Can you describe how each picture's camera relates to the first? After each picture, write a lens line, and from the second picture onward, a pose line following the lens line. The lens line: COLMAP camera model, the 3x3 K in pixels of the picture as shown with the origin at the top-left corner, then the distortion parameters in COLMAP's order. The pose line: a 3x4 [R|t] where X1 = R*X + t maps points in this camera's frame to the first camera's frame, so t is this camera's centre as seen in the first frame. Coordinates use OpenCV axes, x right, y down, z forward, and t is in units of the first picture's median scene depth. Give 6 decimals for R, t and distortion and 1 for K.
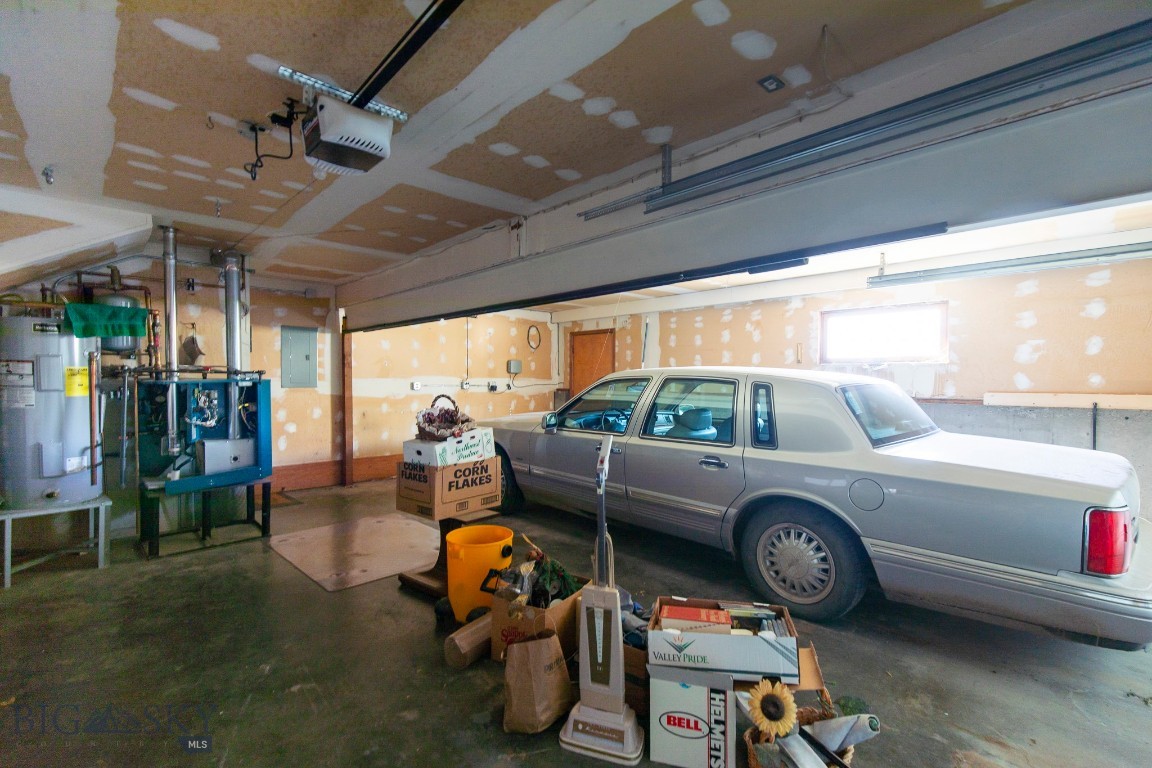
lens RADIAL K [[523.0, 0, 578.2], [0, 523.0, 390.4], [0, 0, 1]] dist [0.011598, -0.001225]
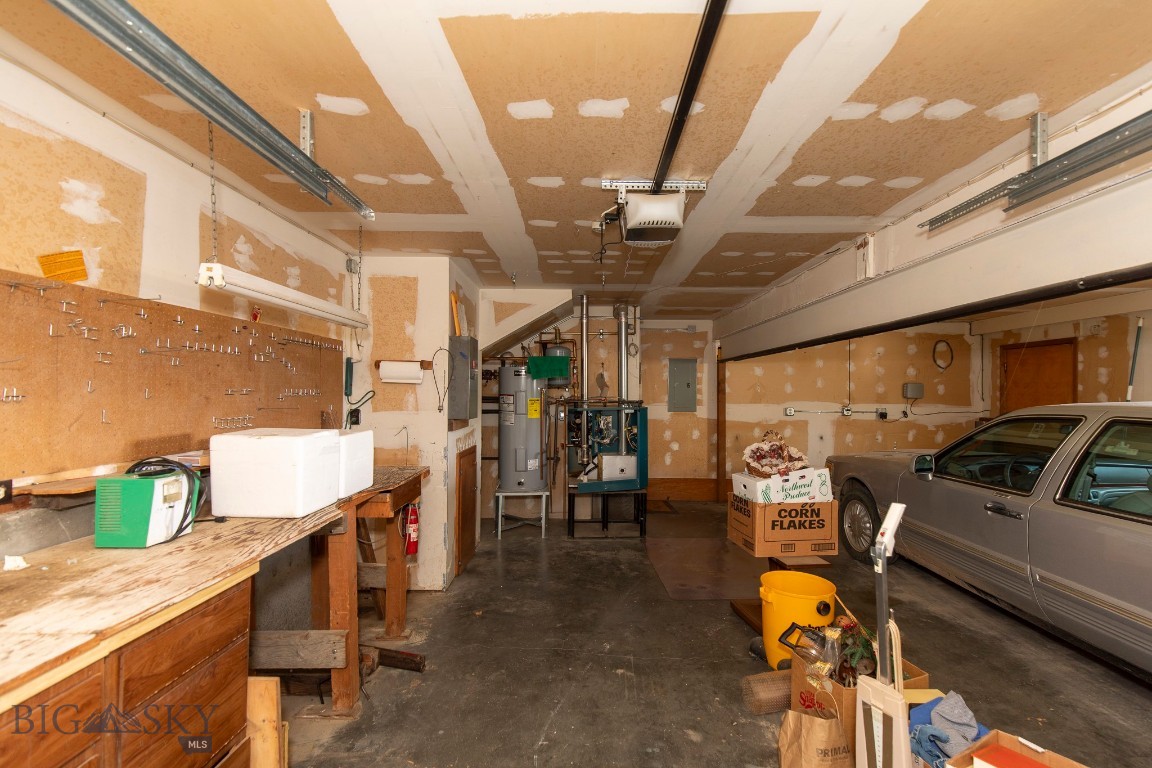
lens RADIAL K [[523.0, 0, 578.2], [0, 523.0, 390.4], [0, 0, 1]] dist [0.011598, -0.001225]
pose [[0.723695, -0.001233, -0.690118, 0.140894], [-0.017889, 0.999629, -0.020545, -0.035832], [0.689888, 0.027214, 0.723405, 0.020547]]
